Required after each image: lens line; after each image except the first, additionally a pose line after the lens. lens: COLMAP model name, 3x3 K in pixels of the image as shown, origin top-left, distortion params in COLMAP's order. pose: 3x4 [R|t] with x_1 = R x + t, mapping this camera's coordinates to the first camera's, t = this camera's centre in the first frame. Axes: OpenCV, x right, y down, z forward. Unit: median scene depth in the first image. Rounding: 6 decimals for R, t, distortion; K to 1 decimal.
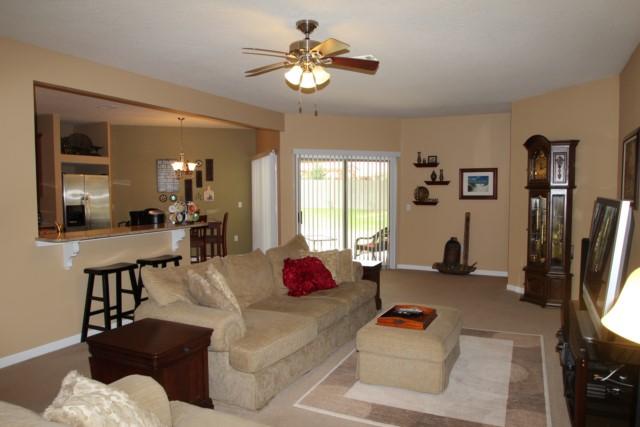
lens RADIAL K [[458.4, 0, 325.1], [0, 458.4, 215.3], [0, 0, 1]] dist [-0.046836, 0.003692]
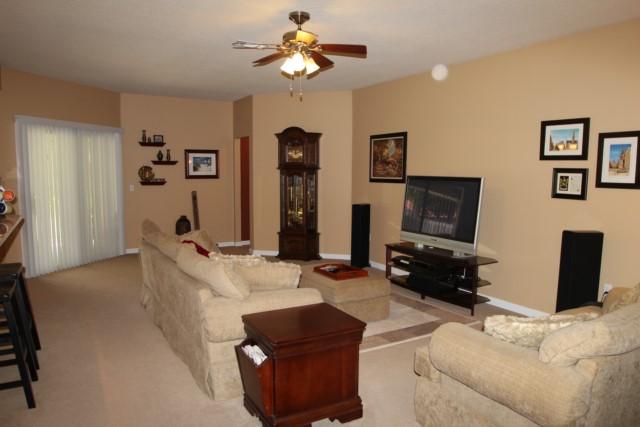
lens RADIAL K [[458.4, 0, 325.8], [0, 458.4, 214.0], [0, 0, 1]] dist [-0.046836, 0.003692]
pose [[0.567865, -0.072148, 0.819954, -0.385674], [0.039202, 0.997391, 0.060610, -0.005487], [-0.822188, -0.002275, 0.569212, 0.142236]]
